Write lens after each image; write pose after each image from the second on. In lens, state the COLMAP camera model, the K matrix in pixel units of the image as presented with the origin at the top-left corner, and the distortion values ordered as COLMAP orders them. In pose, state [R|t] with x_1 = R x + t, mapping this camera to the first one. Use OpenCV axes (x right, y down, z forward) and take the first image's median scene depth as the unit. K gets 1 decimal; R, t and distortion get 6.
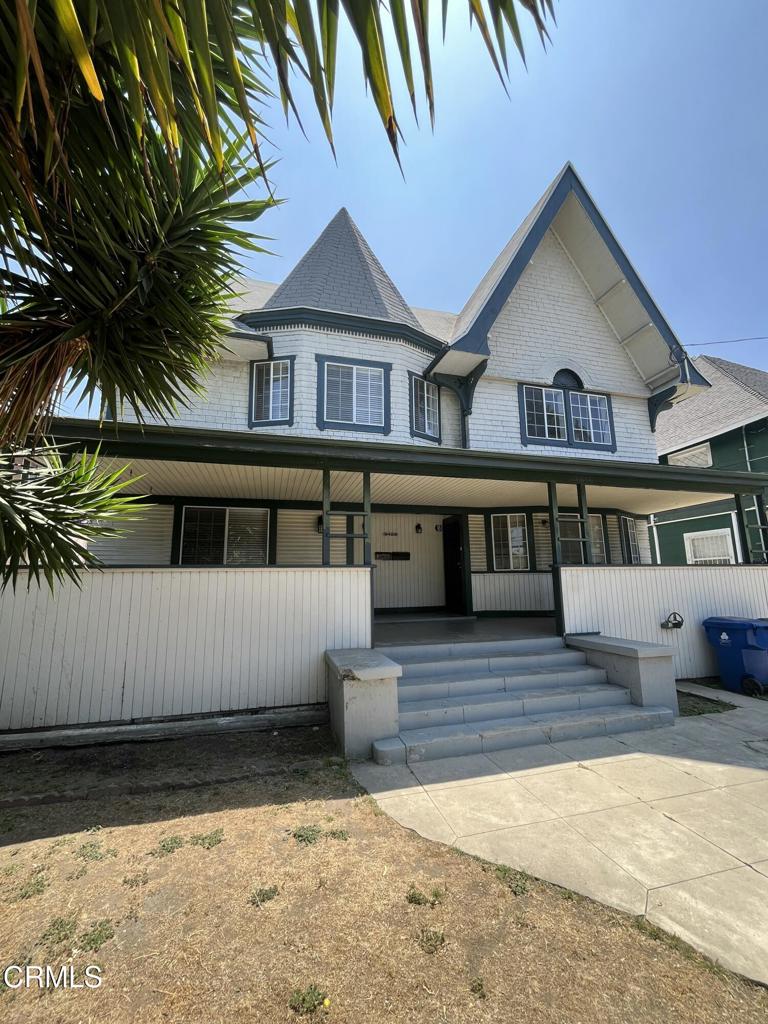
lens RADIAL K [[414.6, 0, 384.4], [0, 414.6, 512.8], [0, 0, 1]] dist [-0.002020, -0.000230]
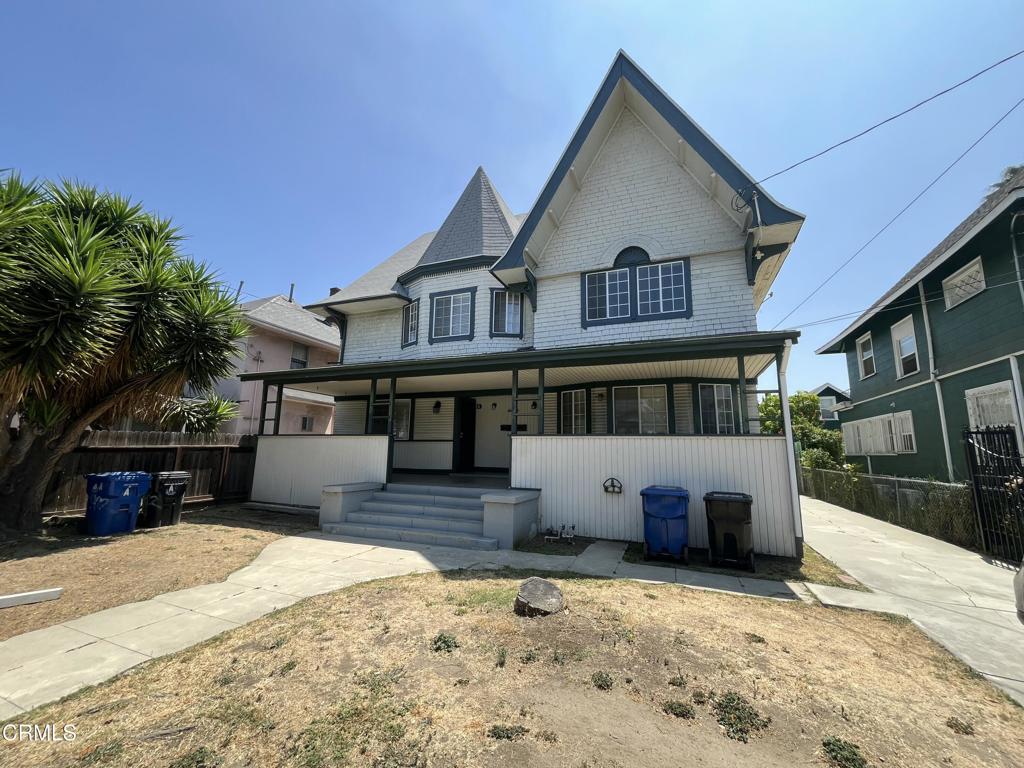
lens RADIAL K [[414.6, 0, 518.5], [0, 414.6, 384.0], [0, 0, 1]] dist [-0.002020, -0.000230]
pose [[0.797877, -0.072978, -0.598387, 0.871382], [0.073468, 0.997018, -0.023634, 0.001041], [0.598327, -0.025105, 0.800859, -0.013462]]
